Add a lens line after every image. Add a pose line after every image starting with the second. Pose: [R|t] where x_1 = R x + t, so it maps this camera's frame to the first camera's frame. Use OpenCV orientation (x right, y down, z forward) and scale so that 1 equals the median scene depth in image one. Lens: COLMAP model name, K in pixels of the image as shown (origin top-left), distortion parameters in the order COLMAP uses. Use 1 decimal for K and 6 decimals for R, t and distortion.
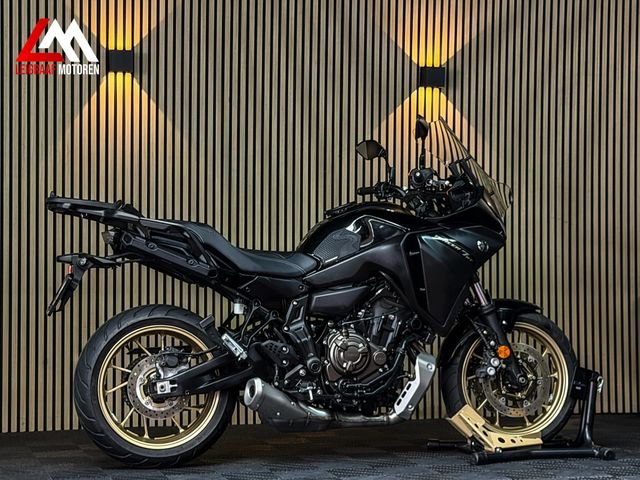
lens RADIAL K [[1429.2, 0, 320.5], [0, 1429.2, 236.5], [0, 0, 1]] dist [0.145371, 0.000000]
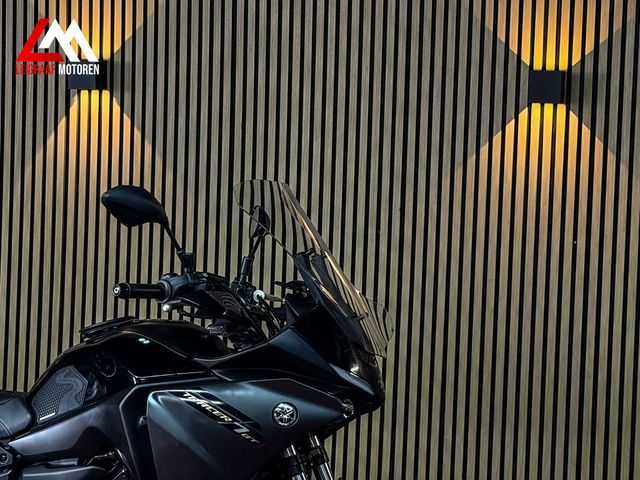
lens RADIAL K [[1429.2, 0, 327.2], [0, 1429.2, 250.0], [0, 0, 1]] dist [0.145371, 0.000000]
pose [[0.855026, 0.046678, -0.516481, 0.342567], [-0.029525, 0.998707, 0.041382, -0.067585], [0.517745, -0.020134, 0.855298, 0.441425]]
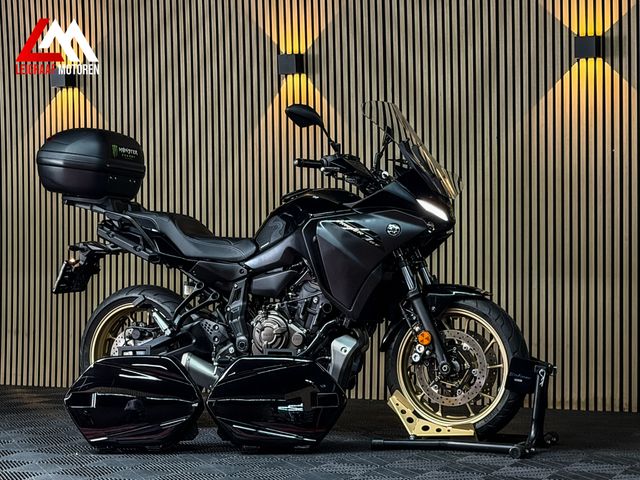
lens RADIAL K [[1429.2, 0, 331.8], [0, 1429.2, 245.6], [0, 0, 1]] dist [0.145371, 0.000000]
pose [[0.755133, -0.005691, -0.655547, 0.603638], [0.019414, 0.999718, 0.013684, 0.002369], [0.655284, -0.023060, 0.755030, 0.188673]]
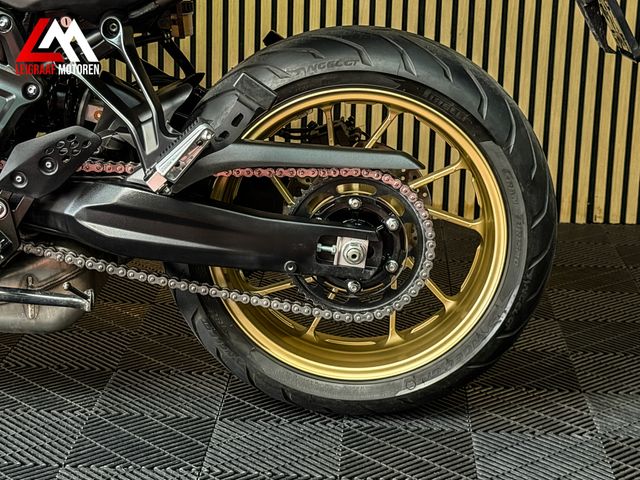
lens RADIAL K [[1429.2, 0, 314.7], [0, 1429.2, 241.0], [0, 0, 1]] dist [0.145371, 0.000000]
pose [[0.944752, 0.104980, -0.310520, 0.170177], [-0.014991, 0.960173, 0.279003, -0.005147], [0.327443, -0.258934, 0.908699, 0.553299]]
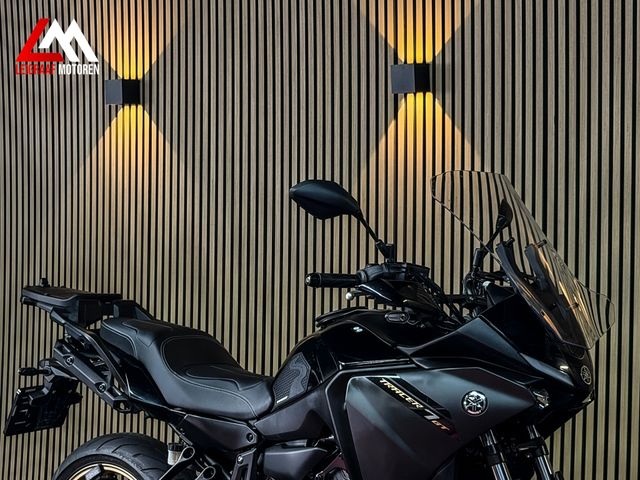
lens RADIAL K [[1429.2, 0, 320.4], [0, 1429.2, 245.6], [0, 0, 1]] dist [0.145371, 0.000000]
pose [[0.599287, 0.030903, -0.799938, 0.435629], [0.001046, 0.999224, 0.039386, -0.064389], [0.800534, -0.024440, 0.598789, 0.511447]]
